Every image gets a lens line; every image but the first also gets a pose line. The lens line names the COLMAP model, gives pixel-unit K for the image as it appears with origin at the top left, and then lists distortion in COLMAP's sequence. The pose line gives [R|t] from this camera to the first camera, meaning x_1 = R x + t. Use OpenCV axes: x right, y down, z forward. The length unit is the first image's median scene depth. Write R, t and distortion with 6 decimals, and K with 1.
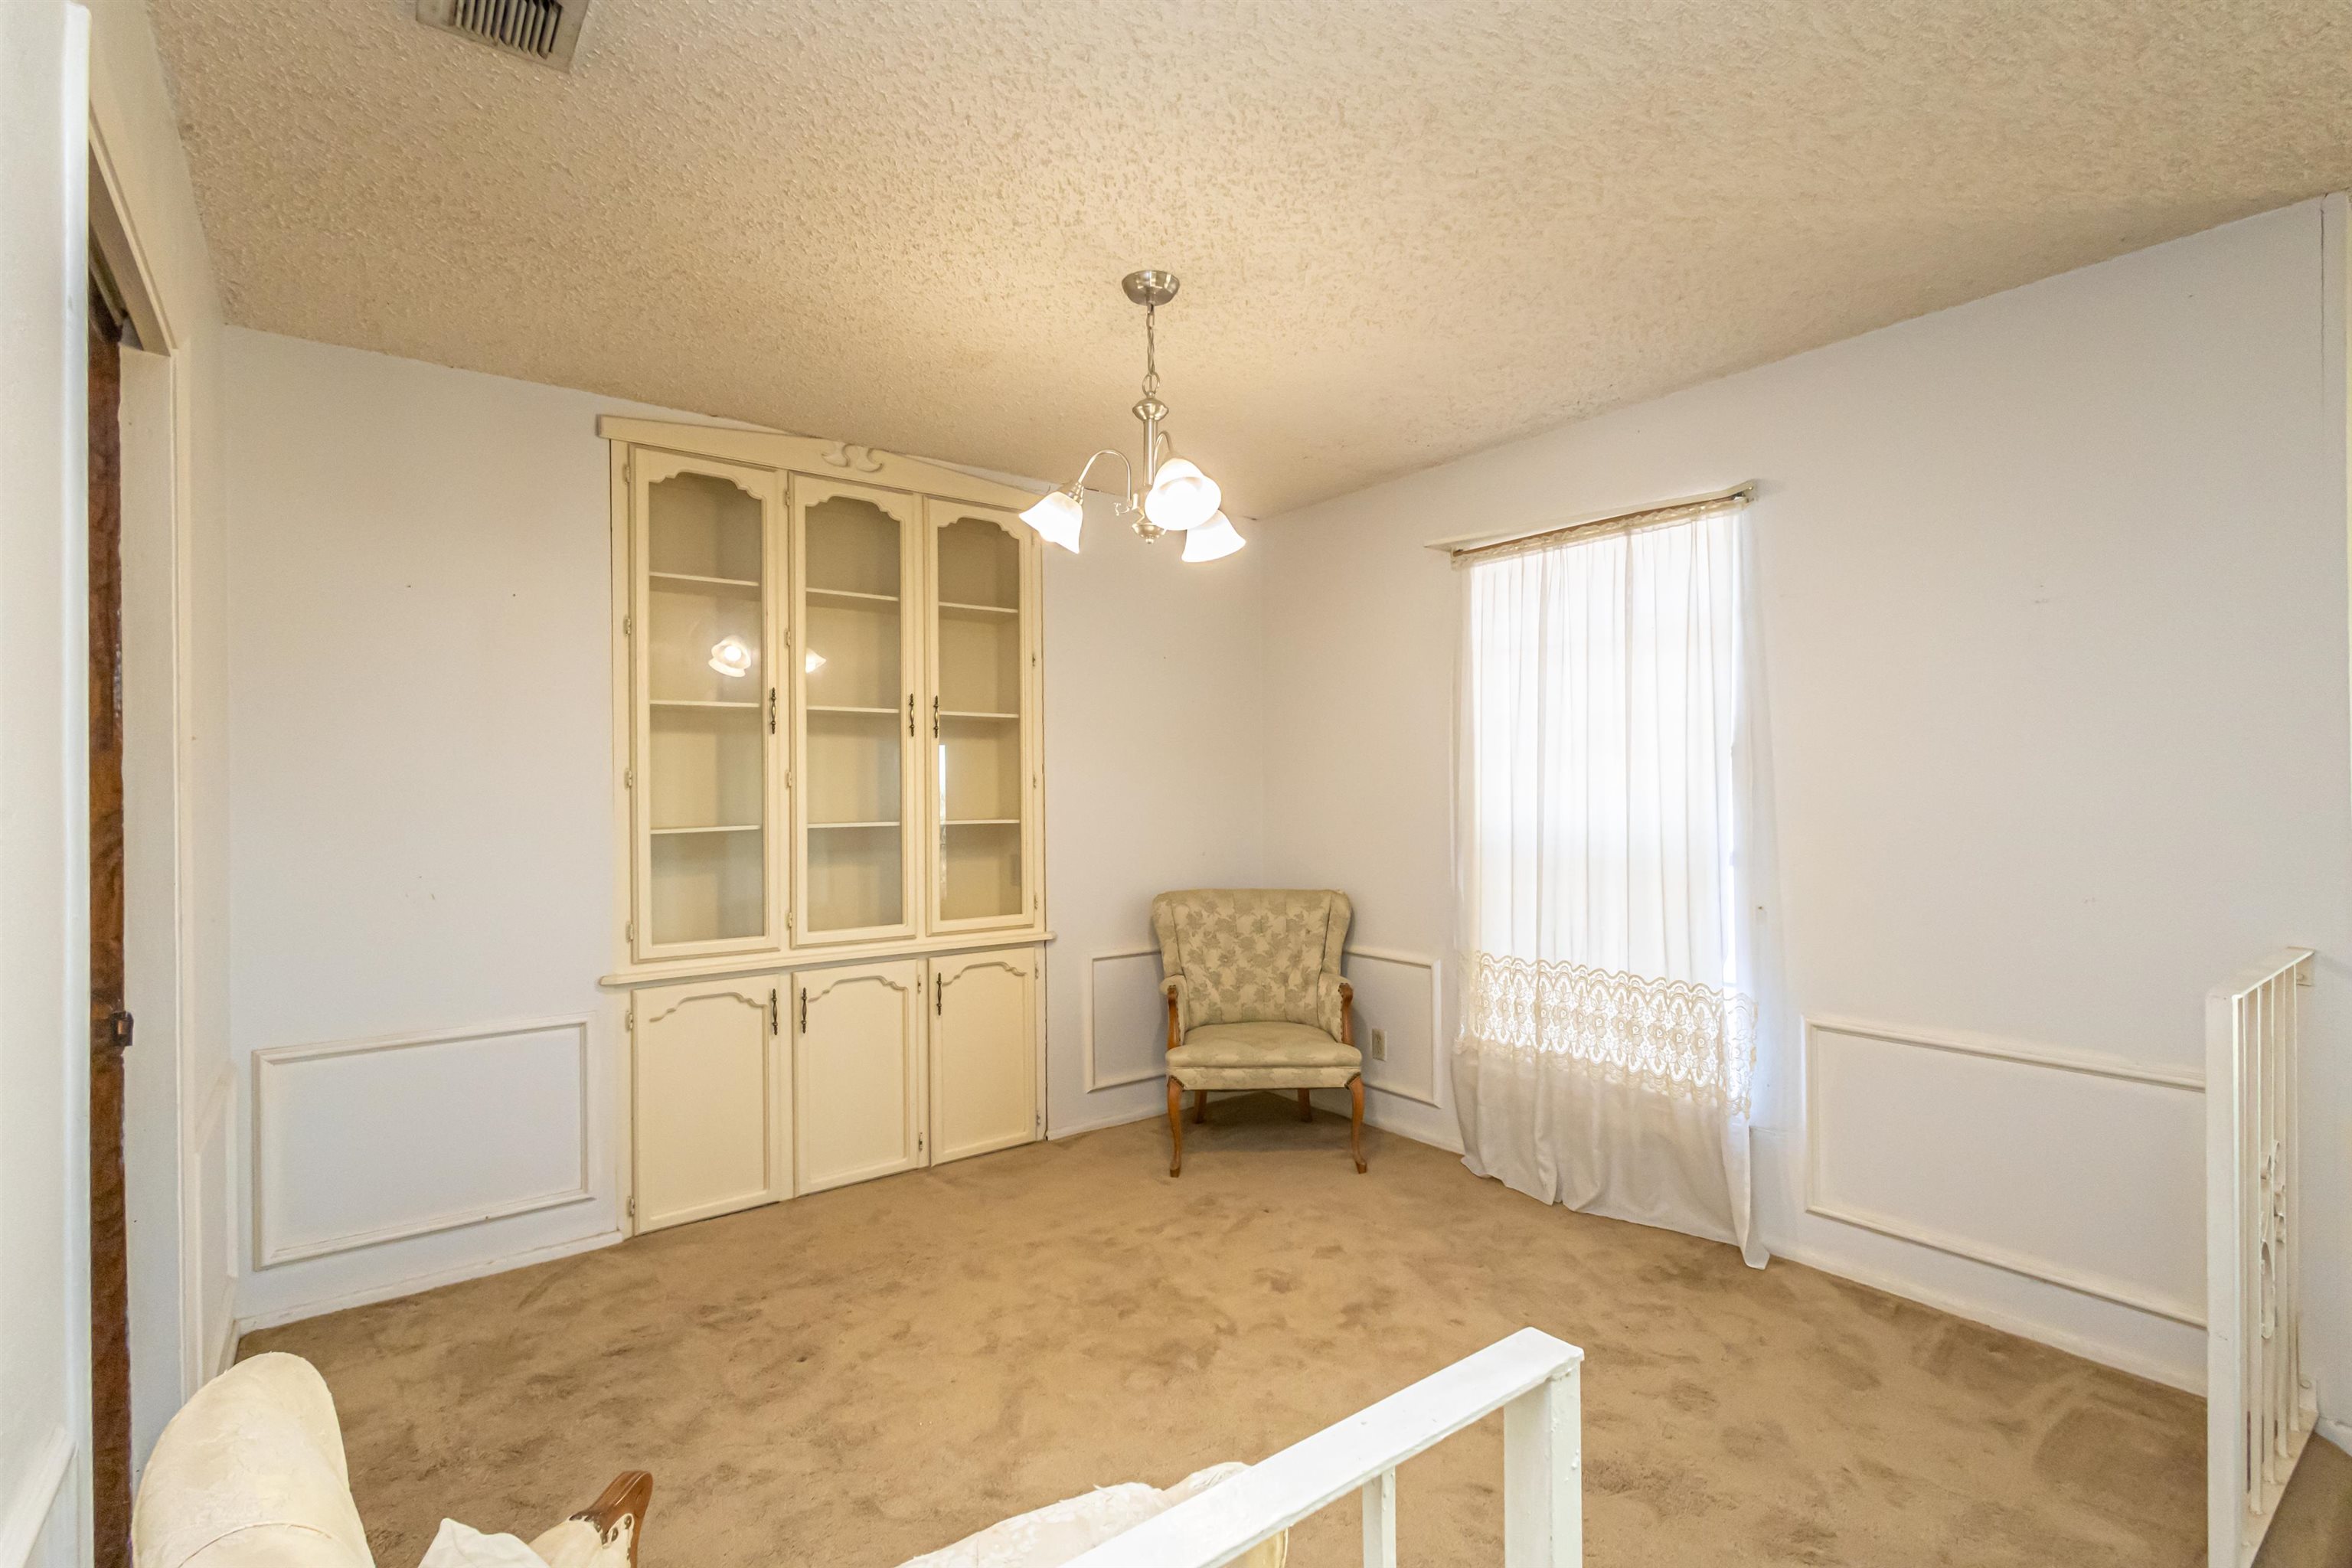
lens RADIAL K [[1079.8, 0, 1173.0], [0, 1079.8, 786.9], [0, 0, 1]] dist [0.010013, -0.003392]
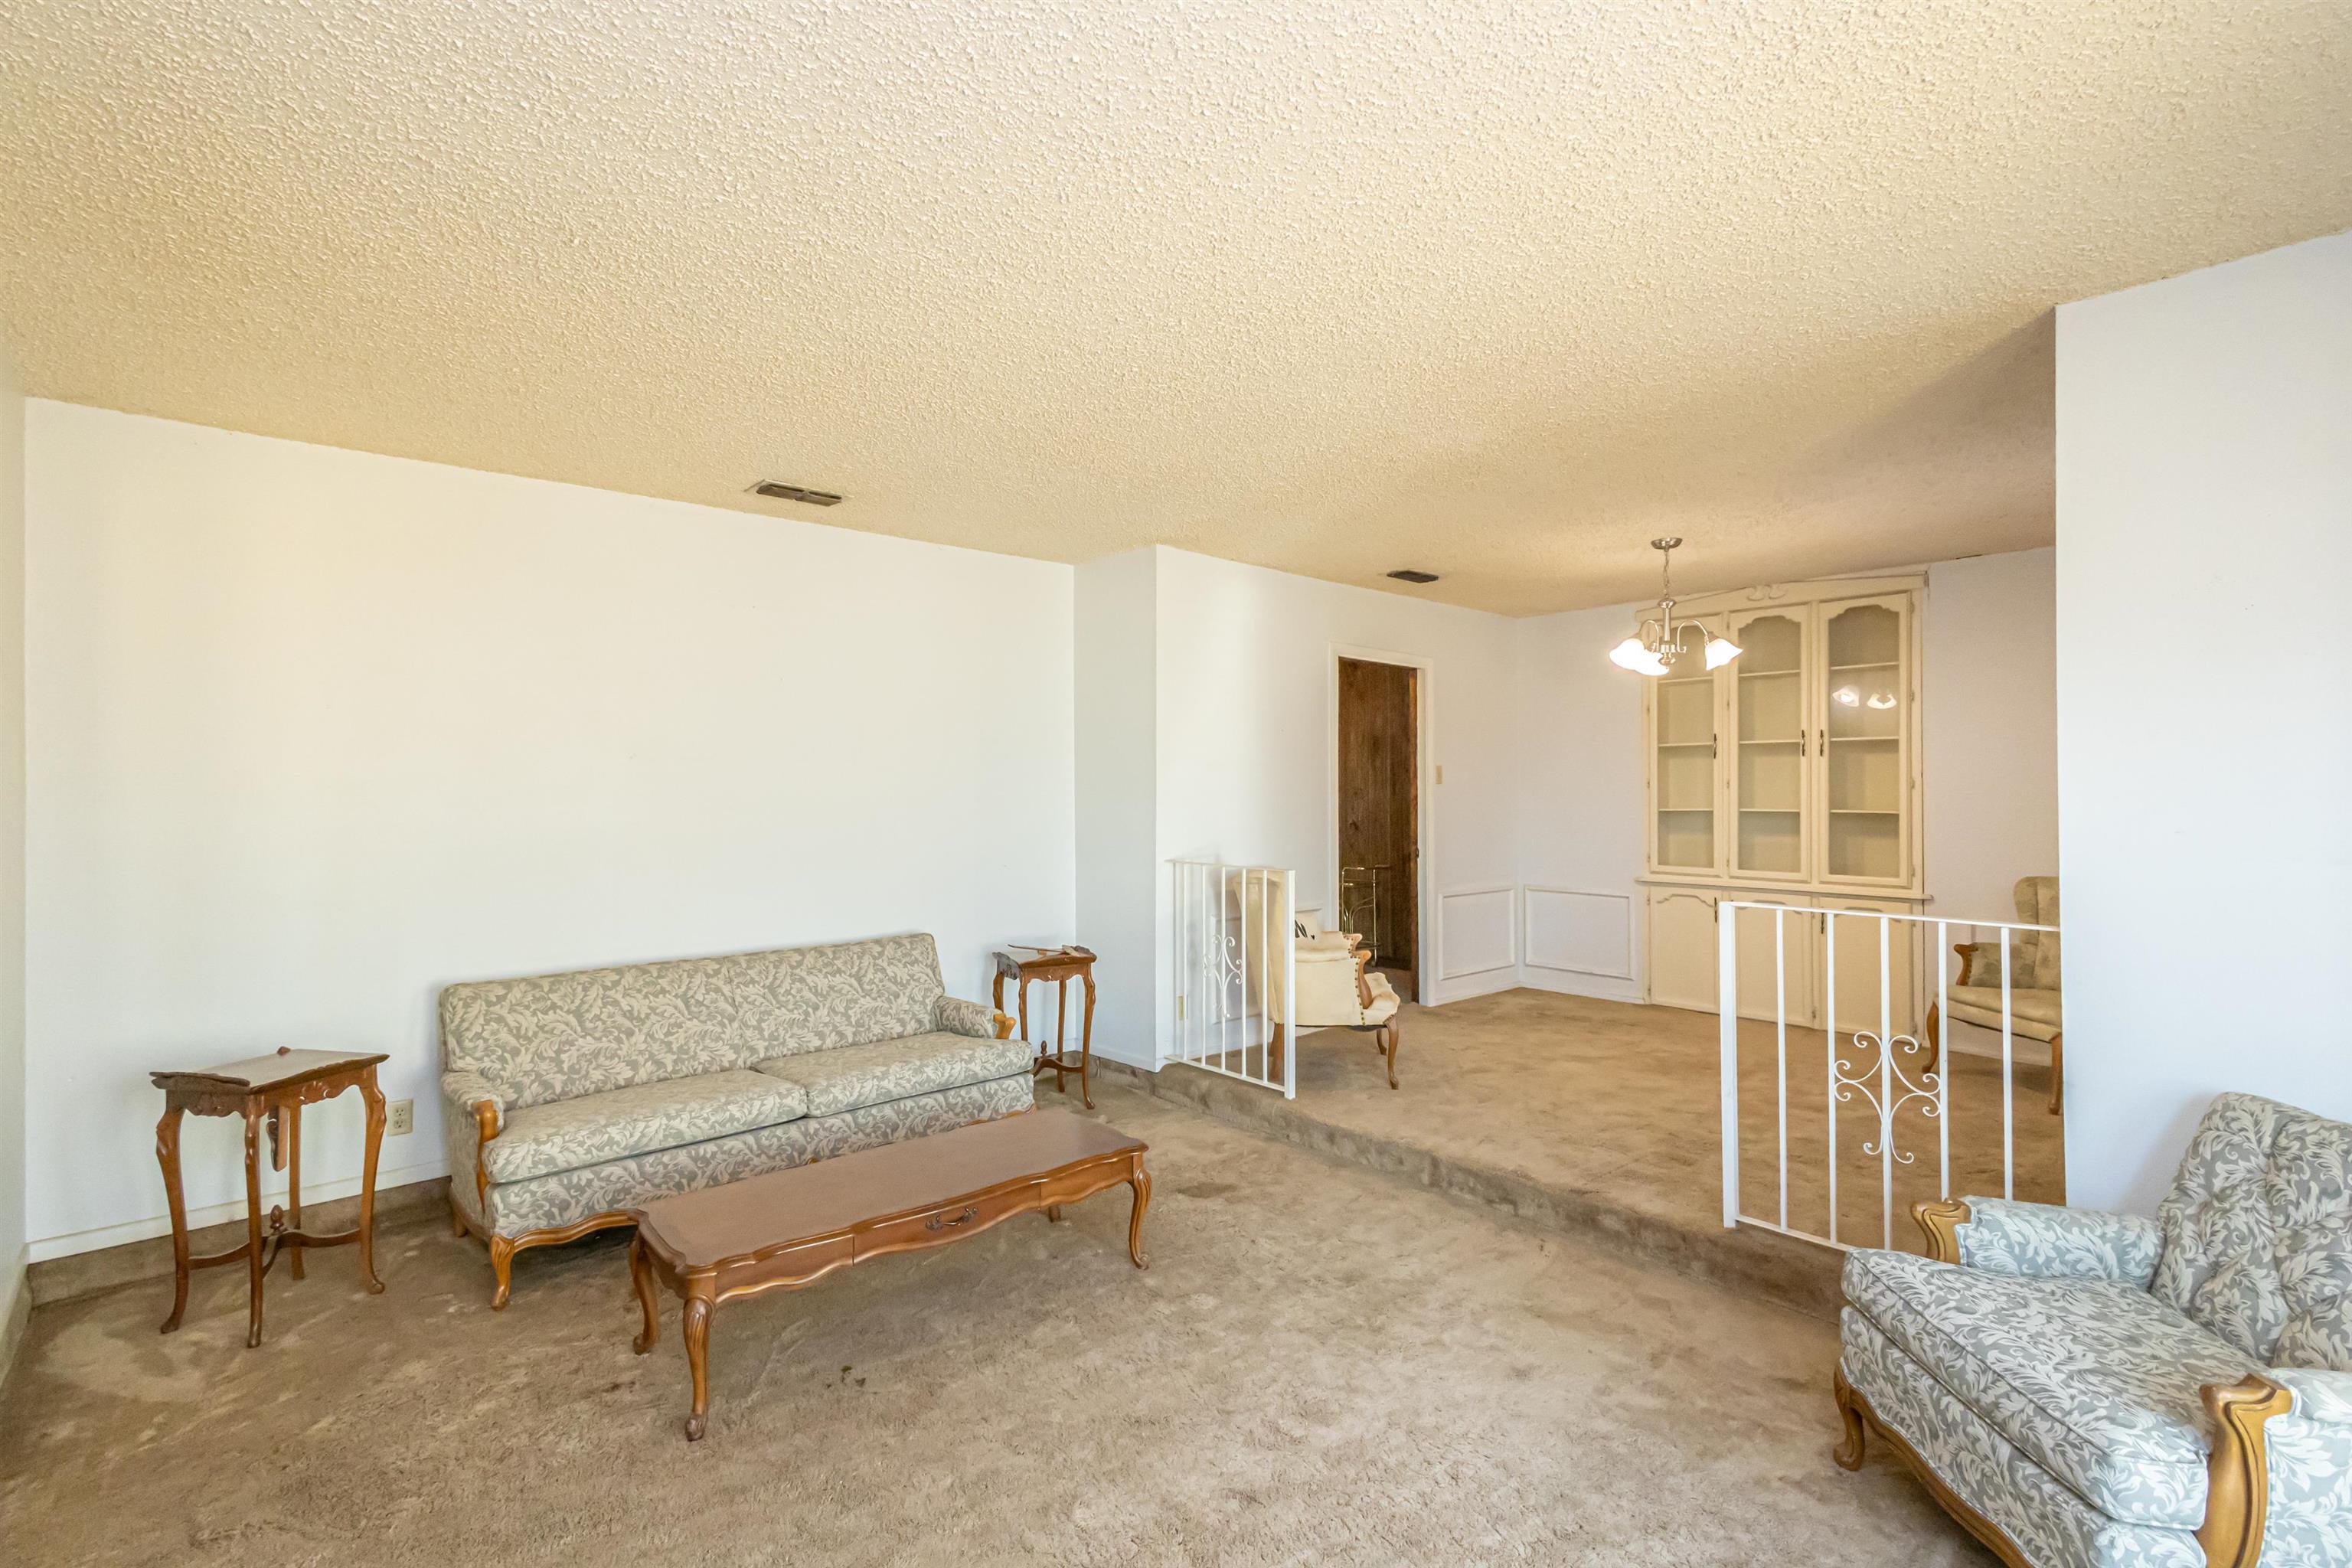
lens RADIAL K [[1079.8, 0, 1175.4], [0, 1079.8, 784.4], [0, 0, 1]] dist [0.010013, -0.003392]
pose [[0.075948, 0.002255, -0.997109, 1.305008], [-0.000957, 0.999997, 0.002189, -0.007569], [0.997111, 0.000788, 0.075950, -0.049317]]
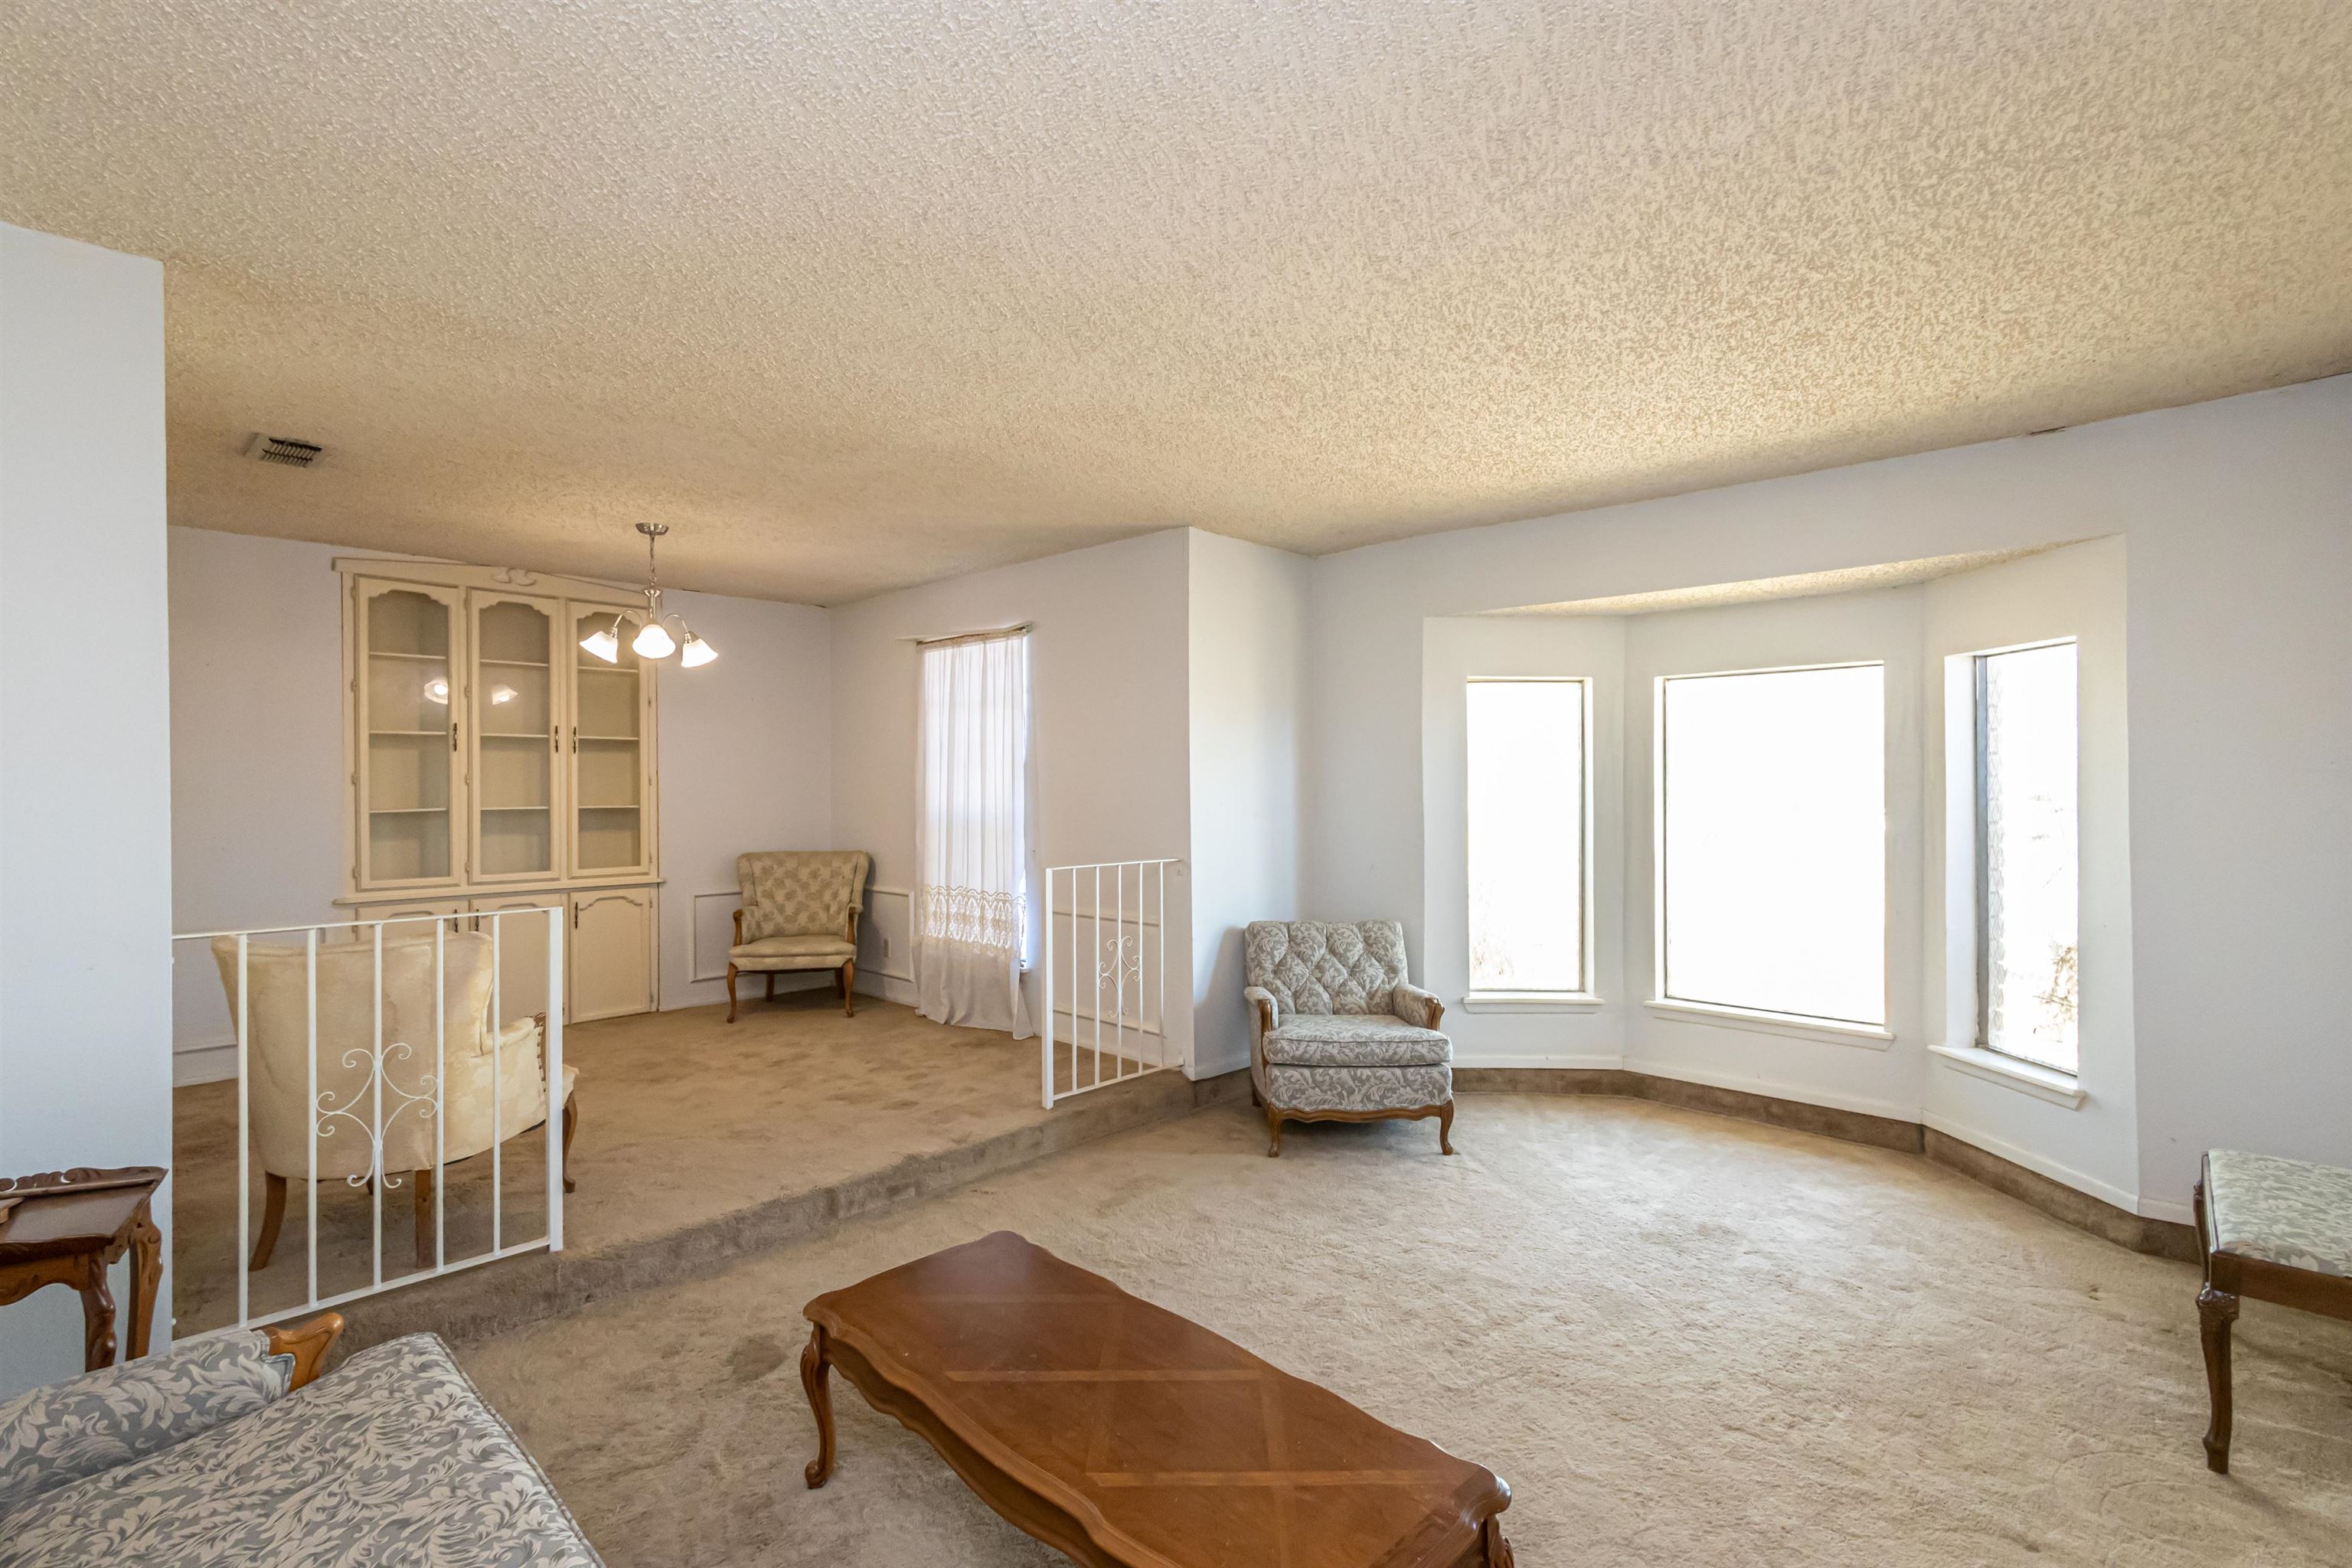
lens RADIAL K [[1079.8, 0, 1180.5], [0, 1079.8, 785.3], [0, 0, 1]] dist [0.010013, -0.003392]
pose [[0.985680, 0.002980, 0.168601, 0.398866], [-0.003158, 0.999995, 0.000791, -0.002473], [-0.168598, -0.001312, 0.985684, -0.730274]]
